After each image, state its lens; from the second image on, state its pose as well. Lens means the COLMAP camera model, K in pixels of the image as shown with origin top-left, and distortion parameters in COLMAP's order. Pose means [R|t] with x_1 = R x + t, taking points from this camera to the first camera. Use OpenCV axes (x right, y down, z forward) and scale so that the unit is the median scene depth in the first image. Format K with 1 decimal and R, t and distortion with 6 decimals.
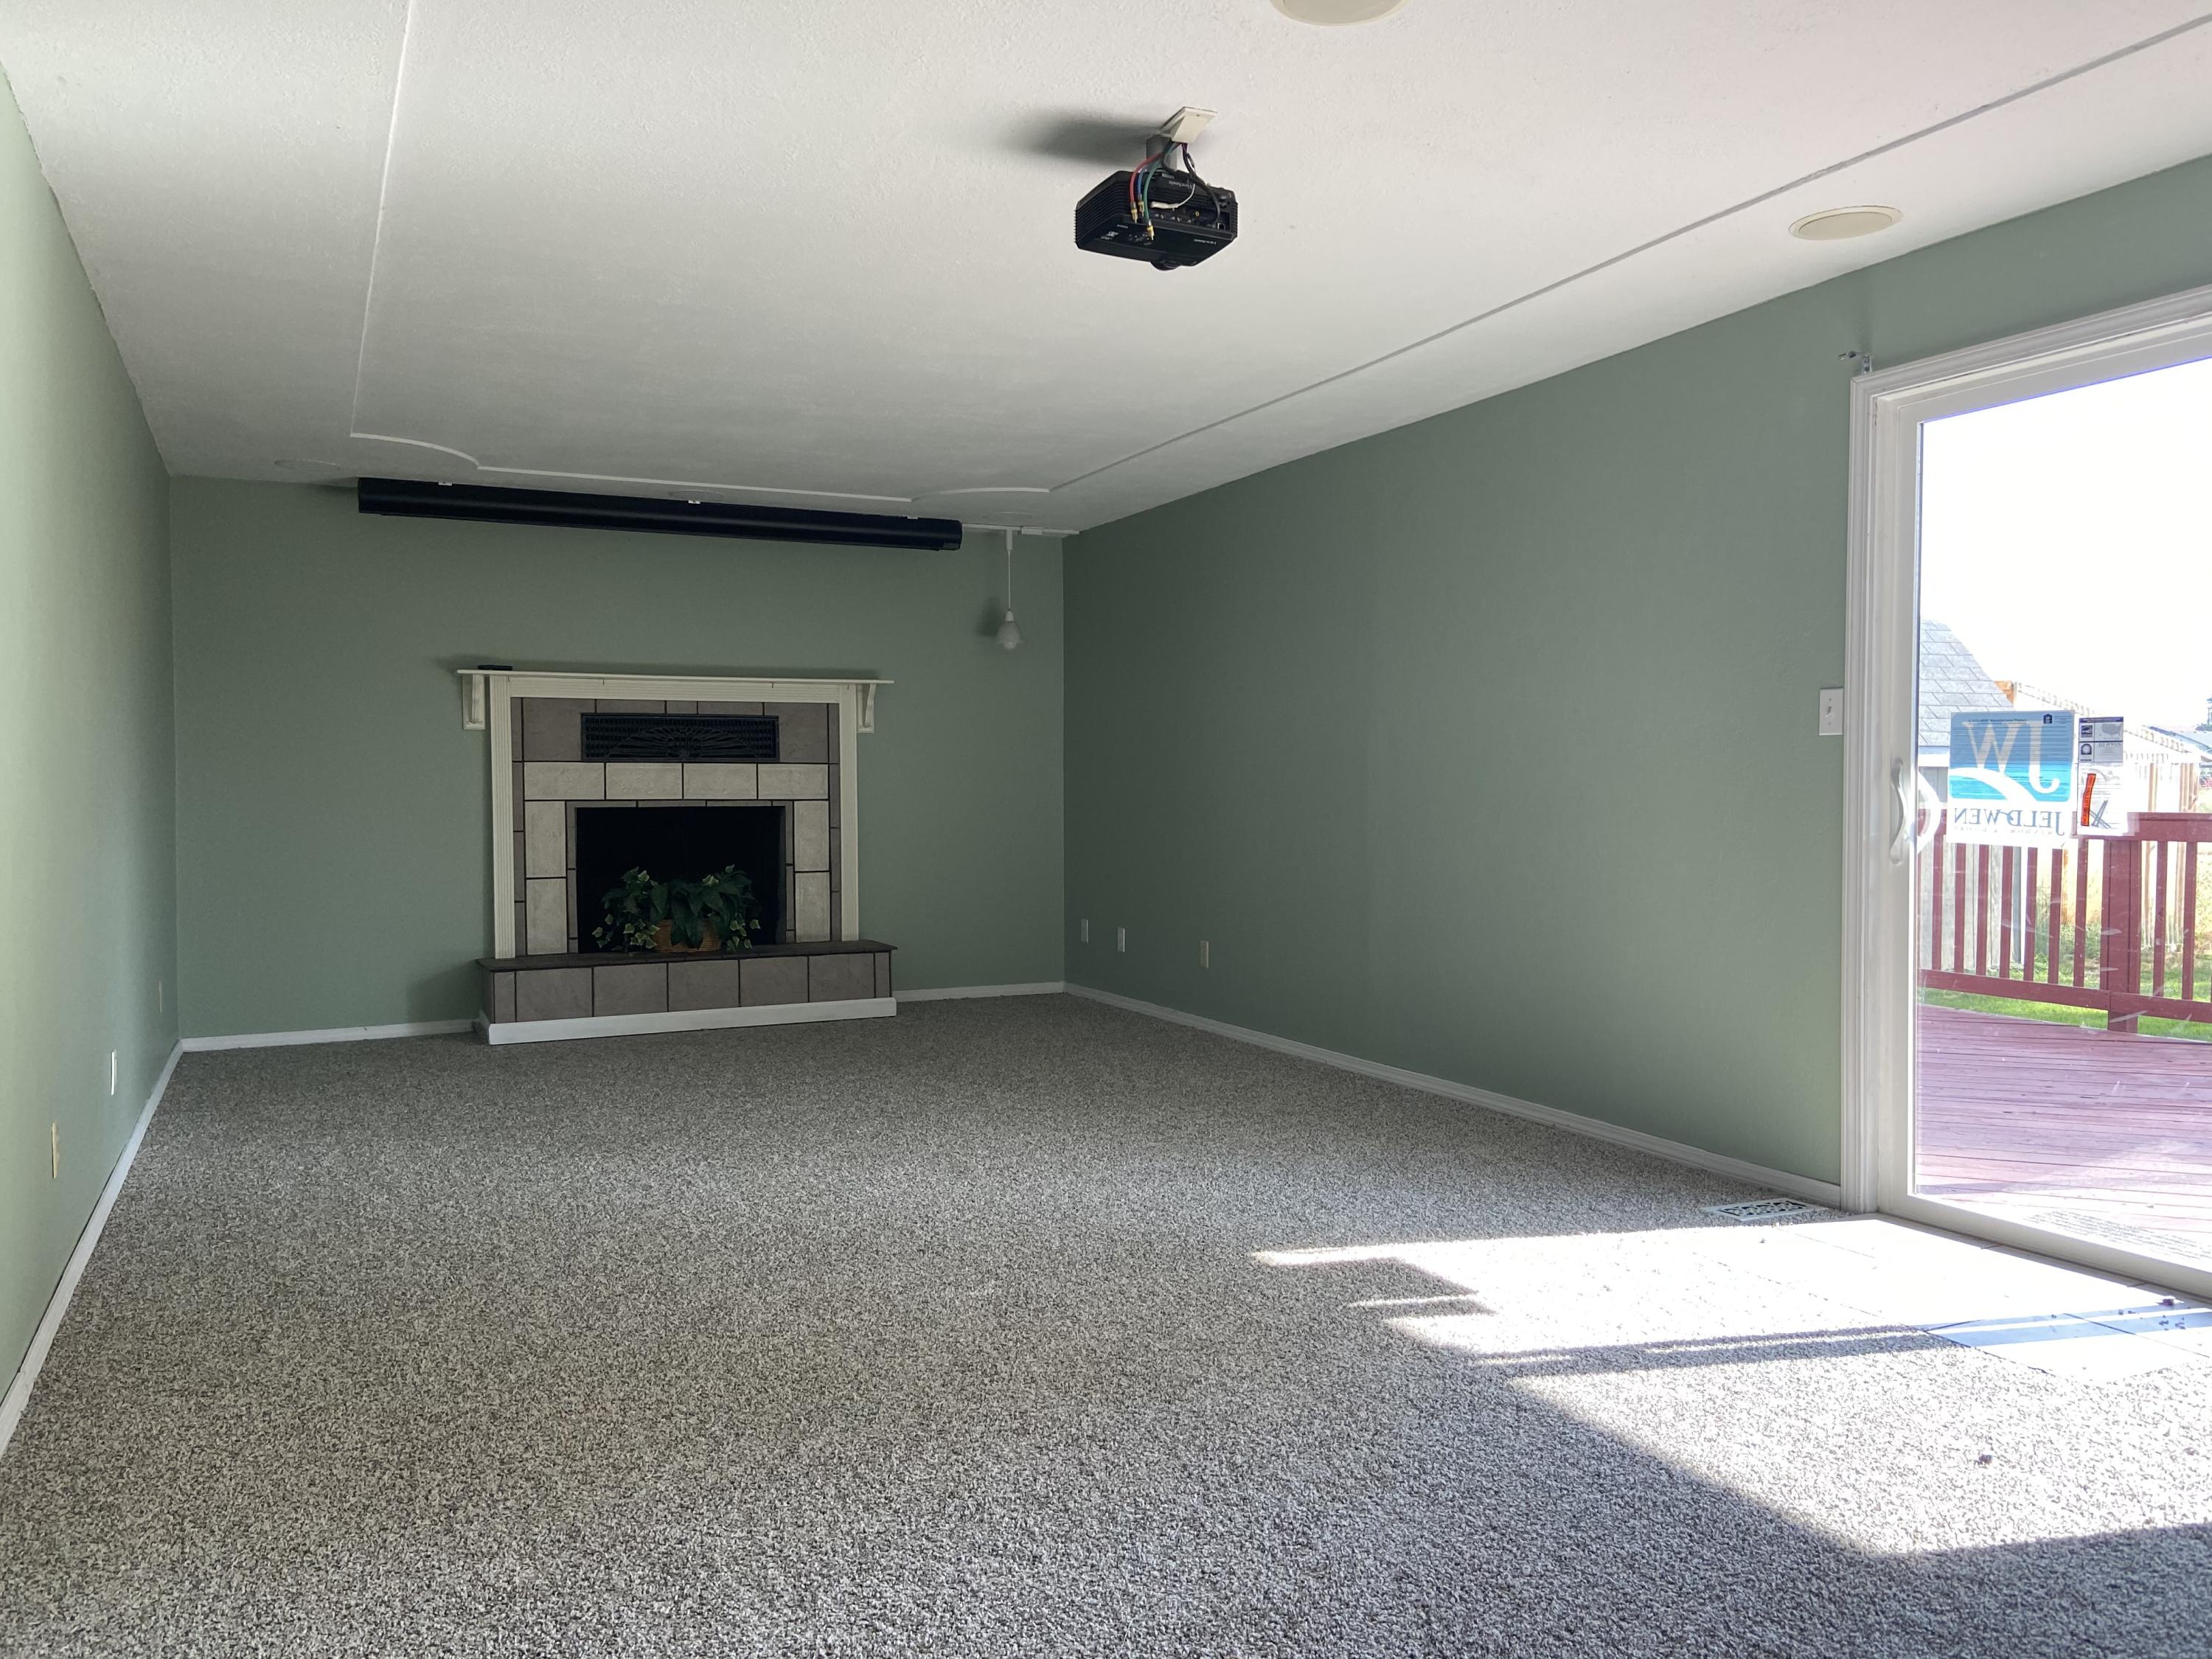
lens RADIAL K [[1681.5, 0, 1107.5], [0, 1681.5, 828.2], [0, 0, 1]] dist [0.071073, -0.069921]
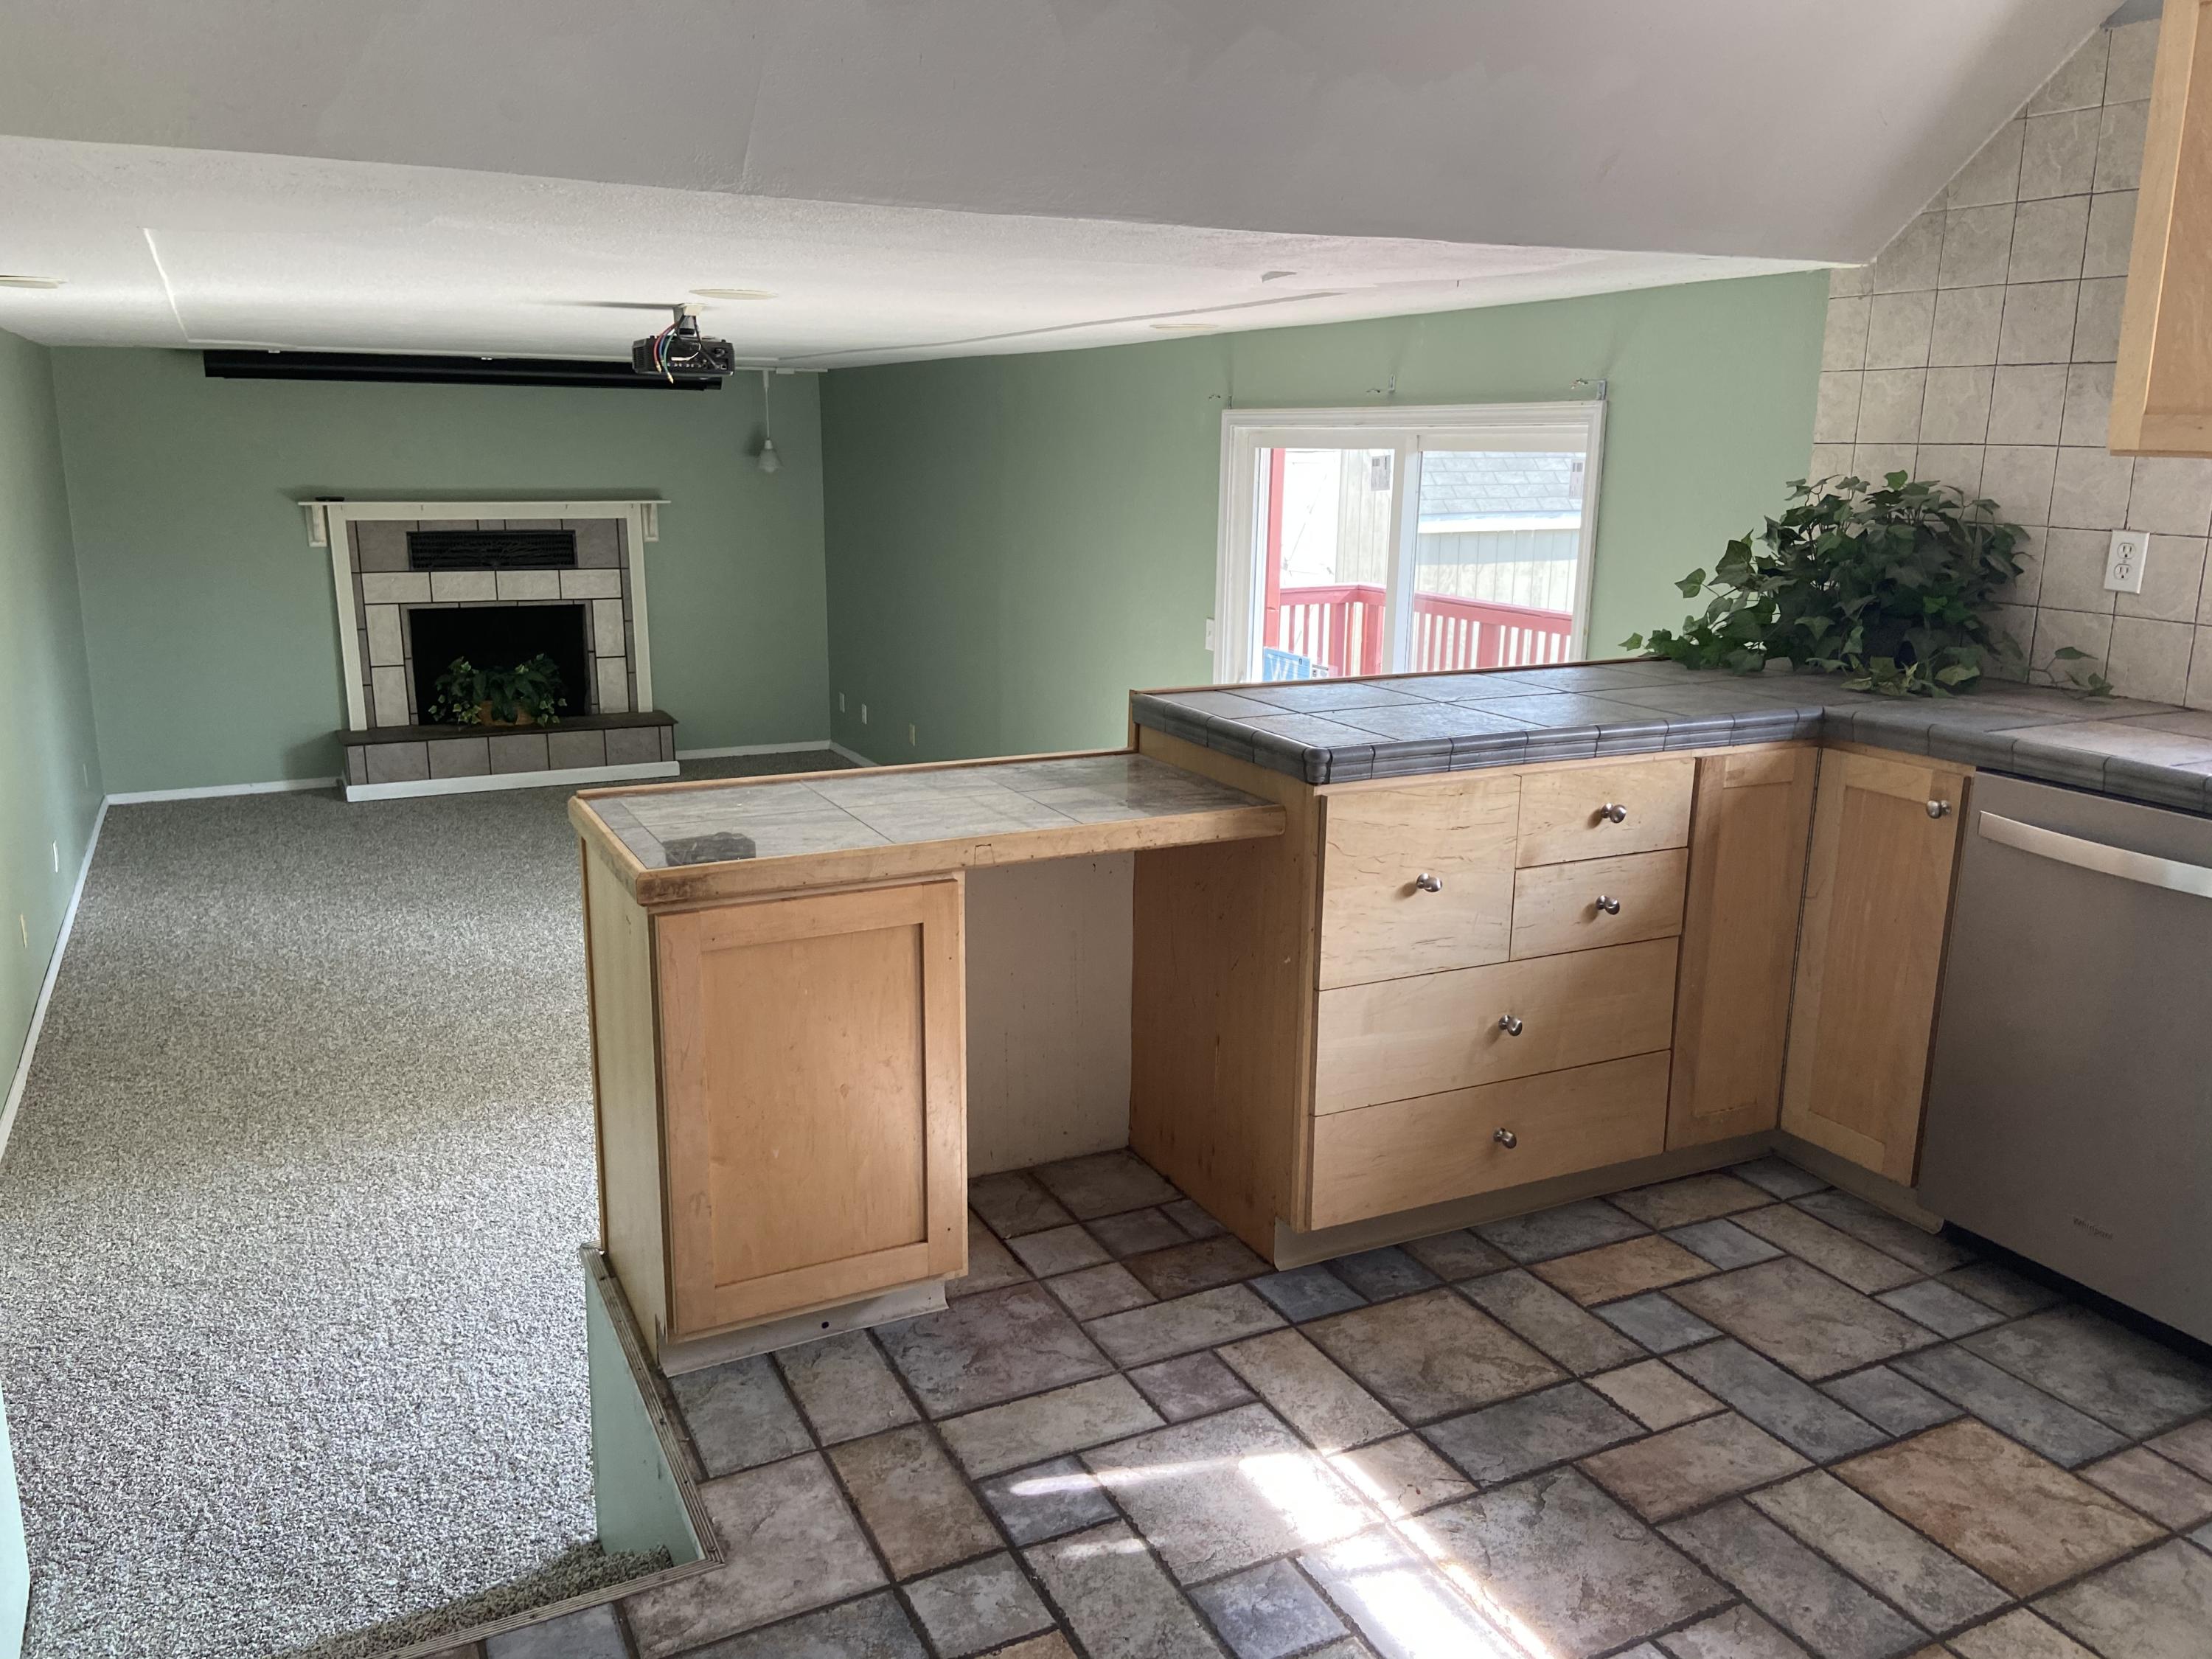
lens RADIAL K [[1681.5, 0, 1112.6], [0, 1681.5, 829.5], [0, 0, 1]] dist [0.071073, -0.069921]
pose [[0.999516, 0.006514, 0.030425, 0.169926], [-0.012530, 0.979318, 0.201938, -0.114730], [-0.028480, -0.202222, 0.978926, -0.276371]]
